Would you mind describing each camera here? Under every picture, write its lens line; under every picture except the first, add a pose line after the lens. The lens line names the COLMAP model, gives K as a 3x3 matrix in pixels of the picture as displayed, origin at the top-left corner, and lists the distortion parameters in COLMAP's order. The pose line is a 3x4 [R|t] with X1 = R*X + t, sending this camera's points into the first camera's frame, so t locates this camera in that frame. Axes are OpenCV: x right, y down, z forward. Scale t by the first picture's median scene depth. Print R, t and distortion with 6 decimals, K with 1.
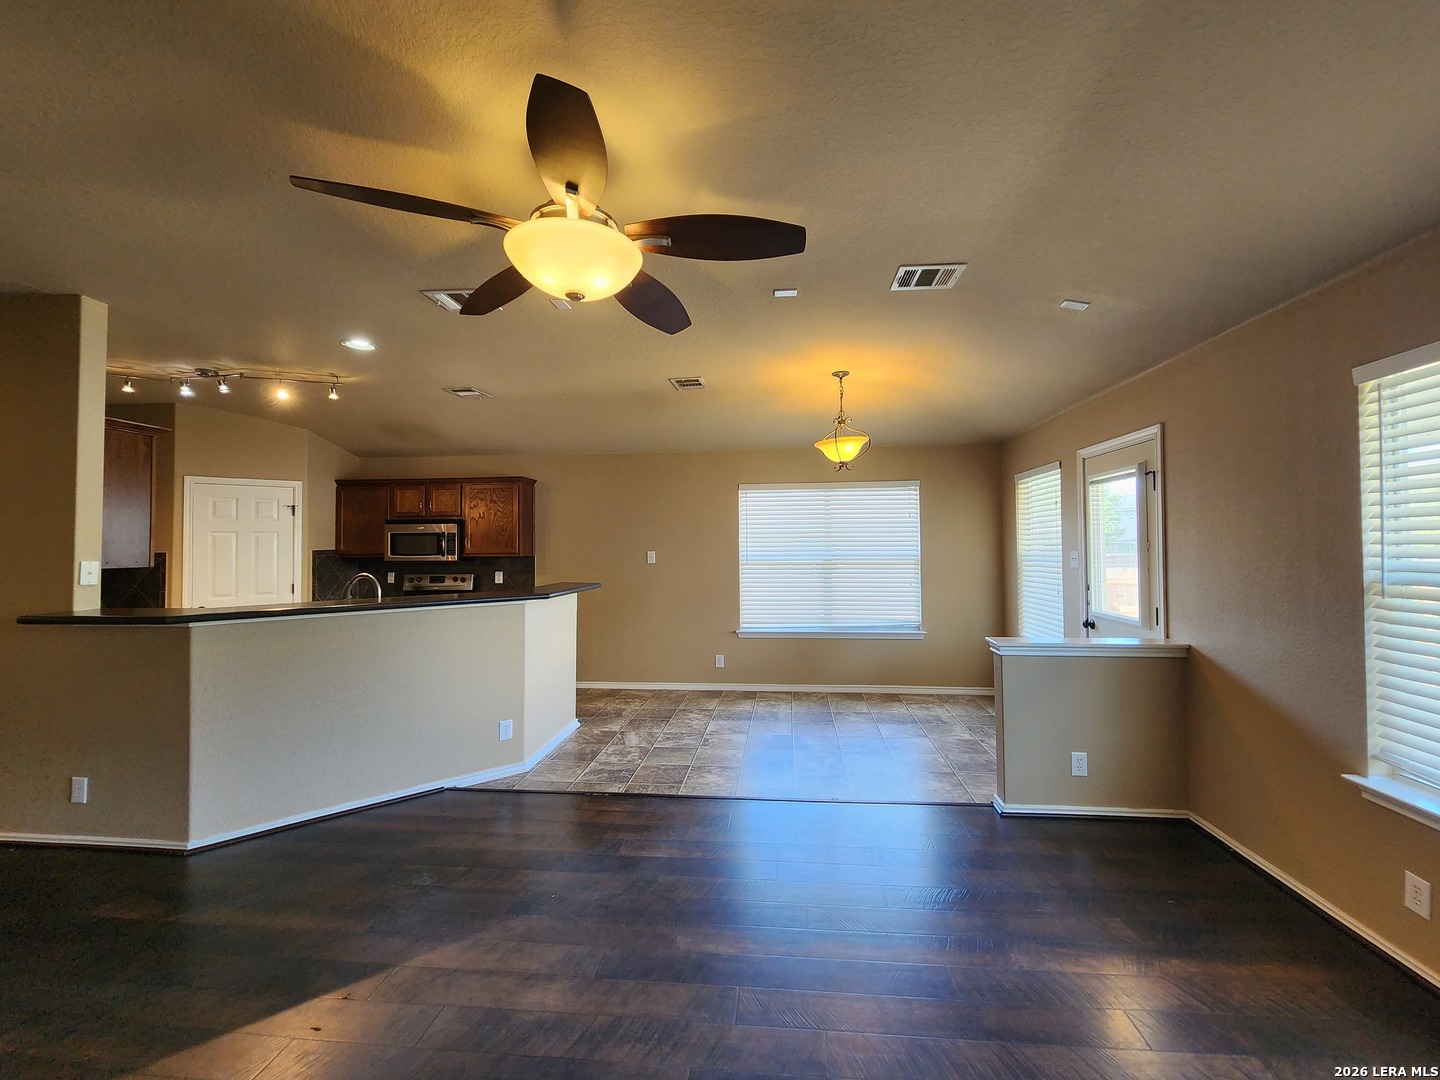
lens RADIAL K [[587.4, 0, 730.7], [0, 587.4, 531.0], [0, 0, 1]] dist [0.003064, -0.000535]
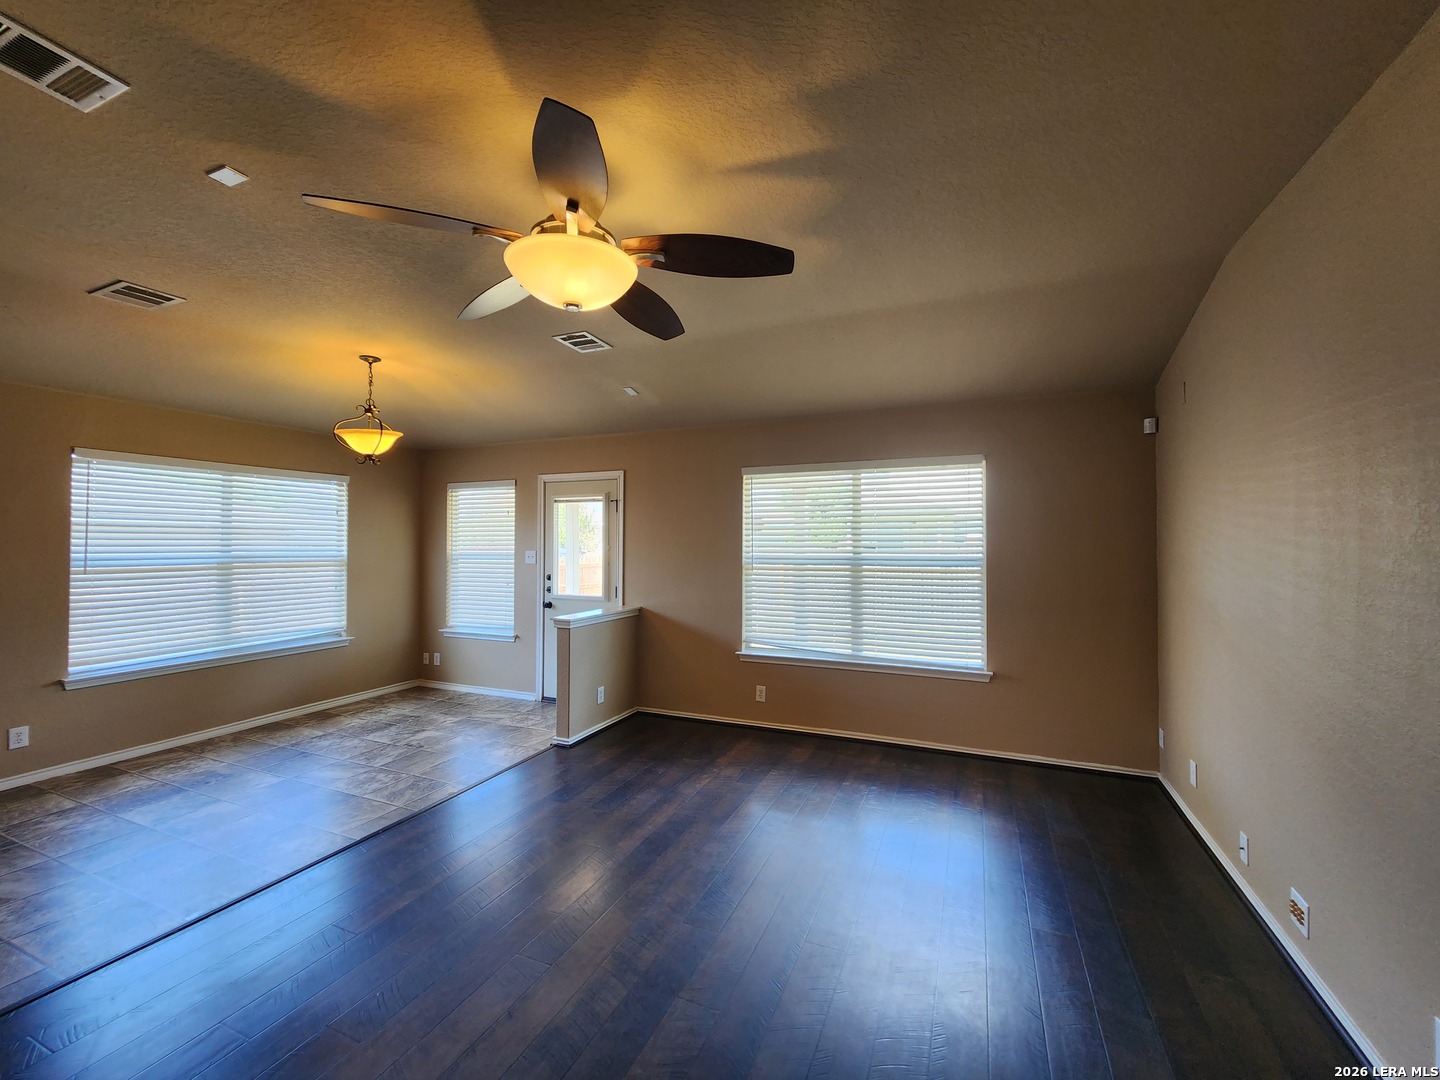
lens RADIAL K [[587.4, 0, 730.7], [0, 587.4, 531.0], [0, 0, 1]] dist [0.003064, -0.000535]
pose [[0.296140, 0.030243, 0.954666, -0.652178], [-0.029027, 0.999322, -0.022653, 0.007718], [-0.954704, -0.021003, 0.296817, 0.233227]]
